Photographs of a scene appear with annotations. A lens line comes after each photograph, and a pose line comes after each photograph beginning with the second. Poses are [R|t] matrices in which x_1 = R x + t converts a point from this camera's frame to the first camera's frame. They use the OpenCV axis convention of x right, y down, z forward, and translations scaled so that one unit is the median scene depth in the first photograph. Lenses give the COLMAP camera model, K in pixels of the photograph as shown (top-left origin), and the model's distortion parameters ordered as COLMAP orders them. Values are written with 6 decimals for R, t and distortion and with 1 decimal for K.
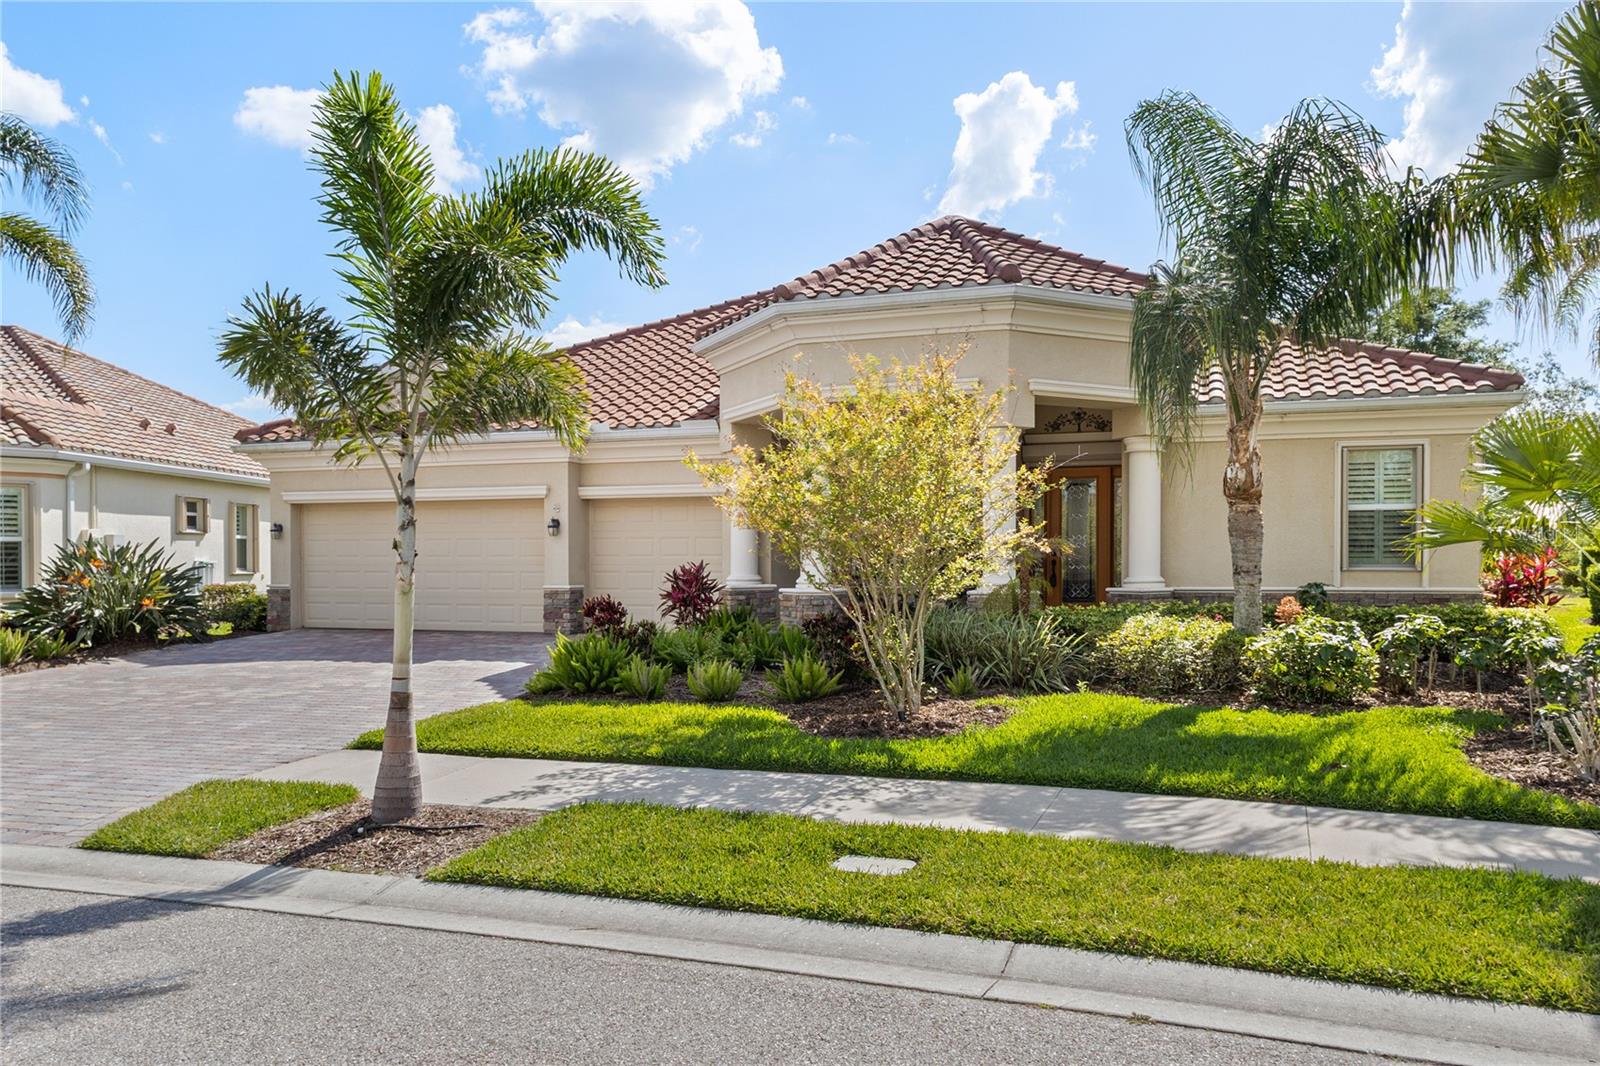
lens RADIAL K [[1183.1, 0, 801.8], [0, 1183.1, 532.3], [0, 0, 1]] dist [0.018711, 0.006722]
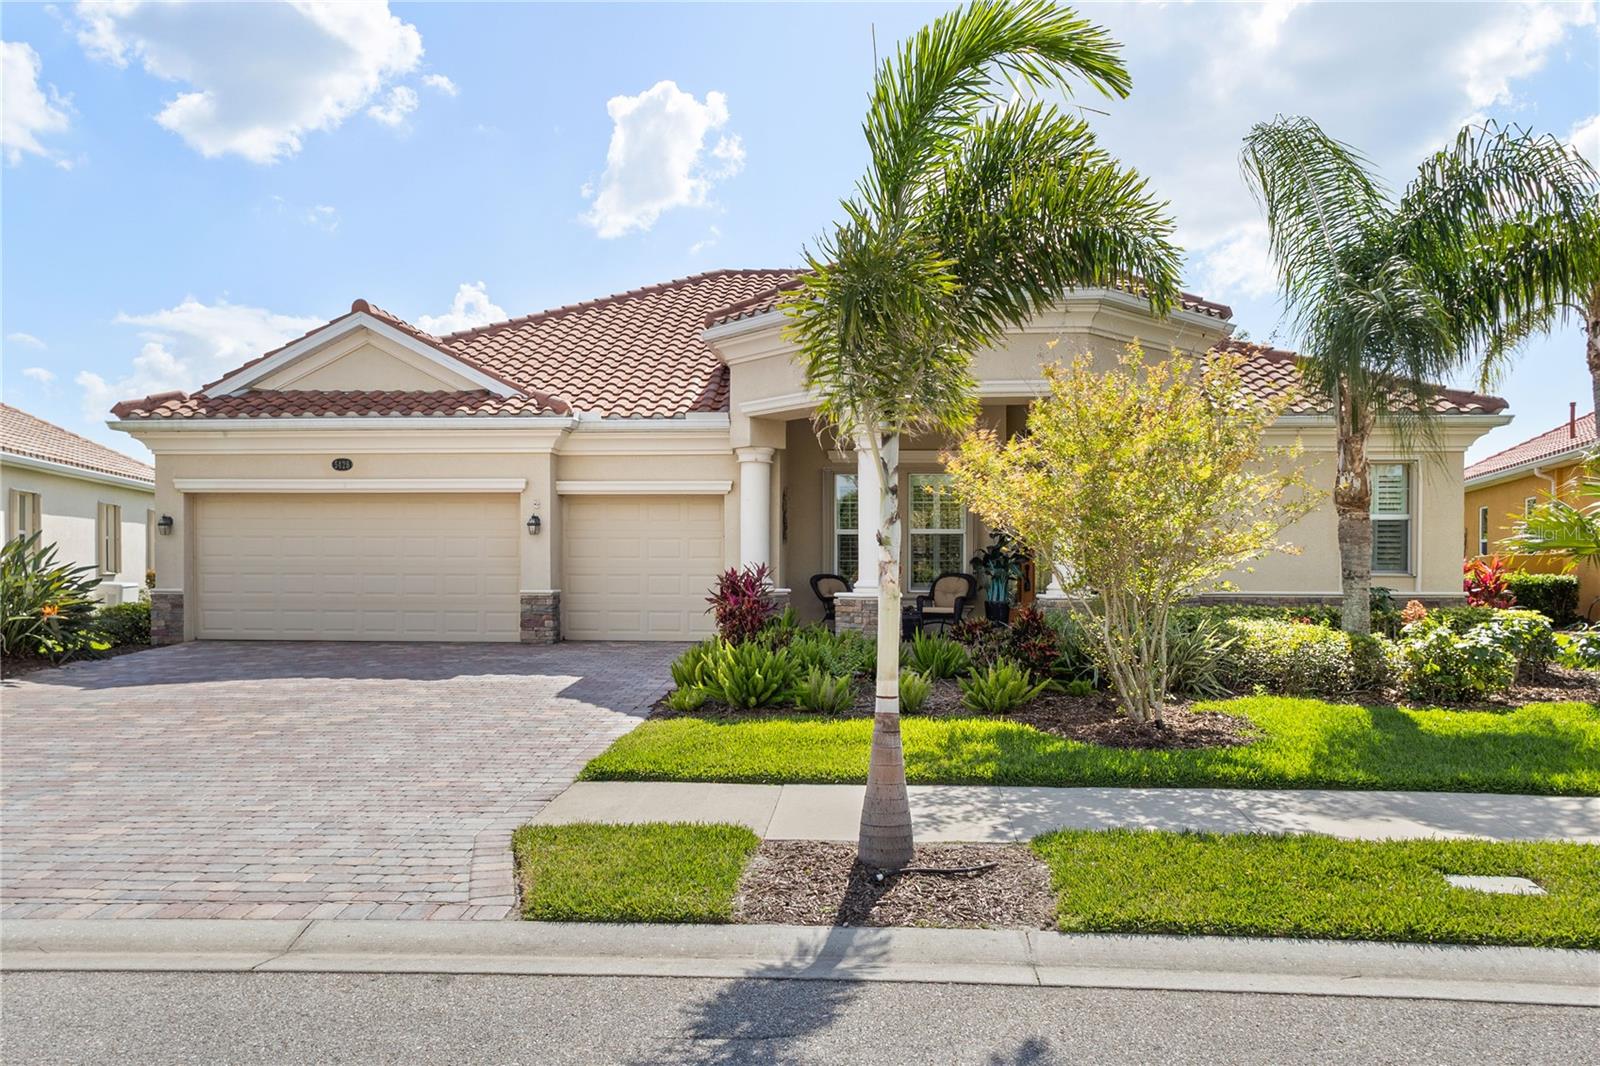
lens RADIAL K [[1183.1, 0, 791.4], [0, 1183.1, 547.0], [0, 0, 1]] dist [0.018711, 0.006722]
pose [[0.966014, 0.009449, 0.258317, -0.312145], [-0.011663, 0.999907, 0.007041, 0.004600], [-0.258227, -0.009814, 0.966035, 0.096012]]
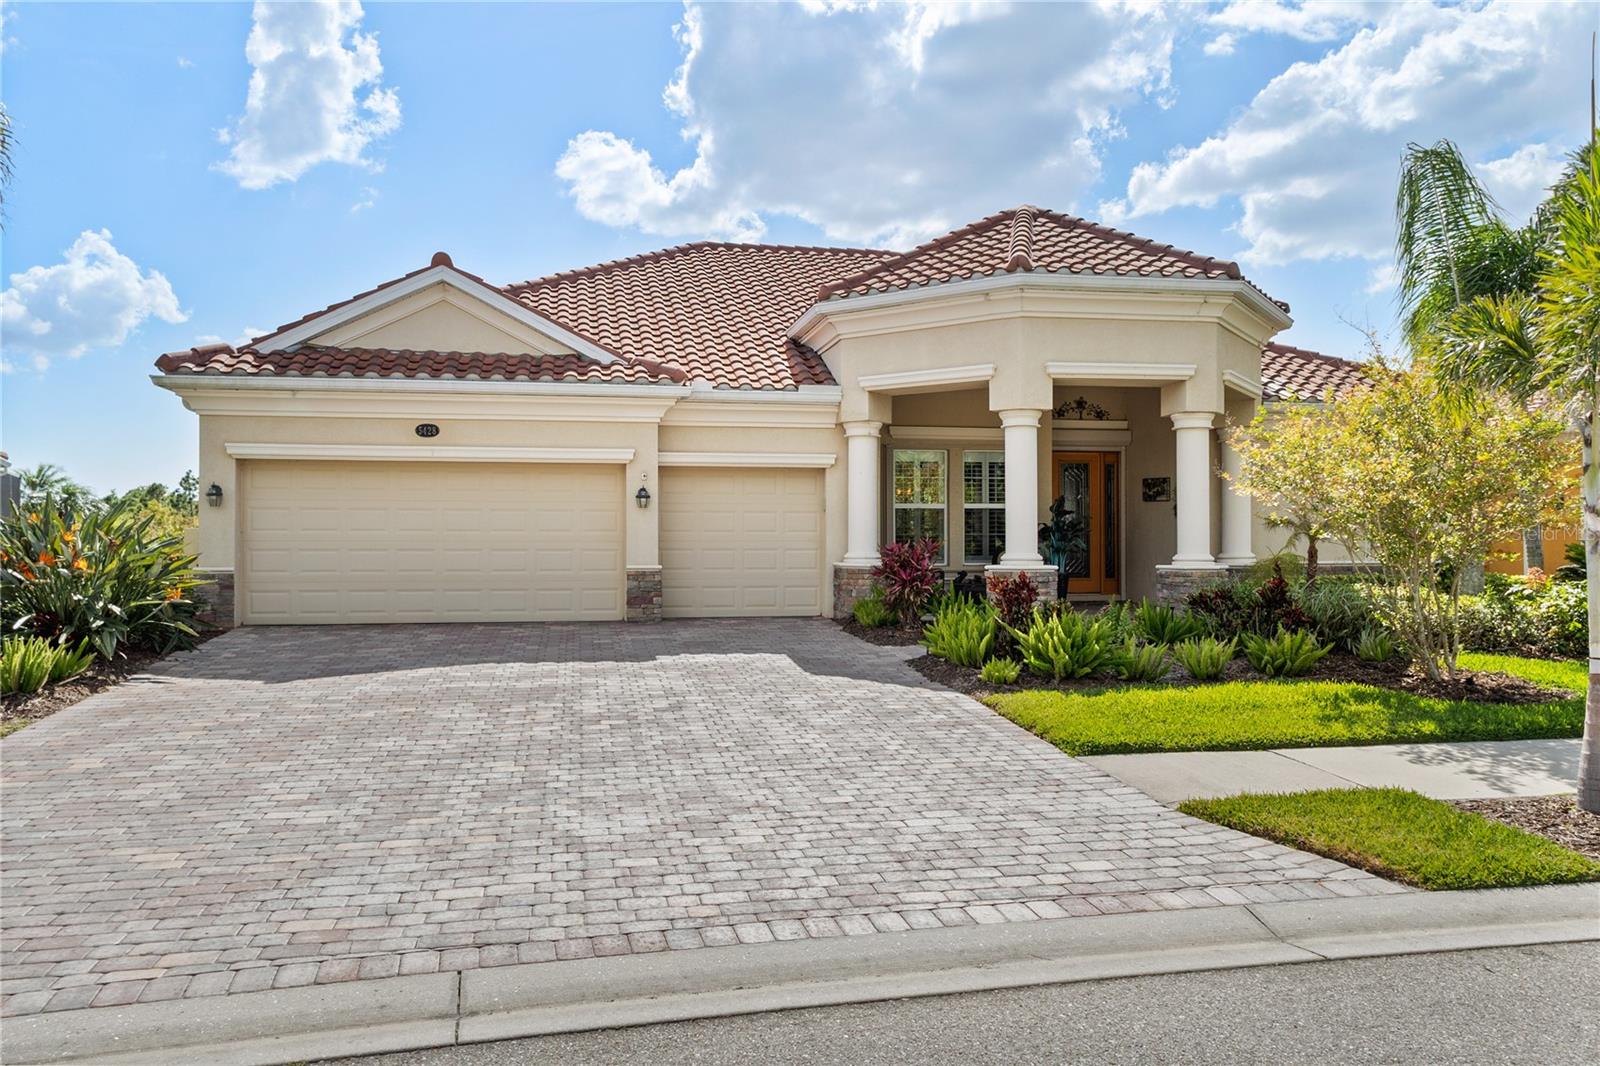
lens RADIAL K [[1183.1, 0, 790.1], [0, 1183.1, 502.4], [0, 0, 1]] dist [0.018711, 0.006722]
pose [[0.870740, 0.018525, 0.491395, -0.665475], [-0.013468, 0.999814, -0.013827, 0.011824], [-0.491559, 0.005422, 0.870827, 0.242945]]
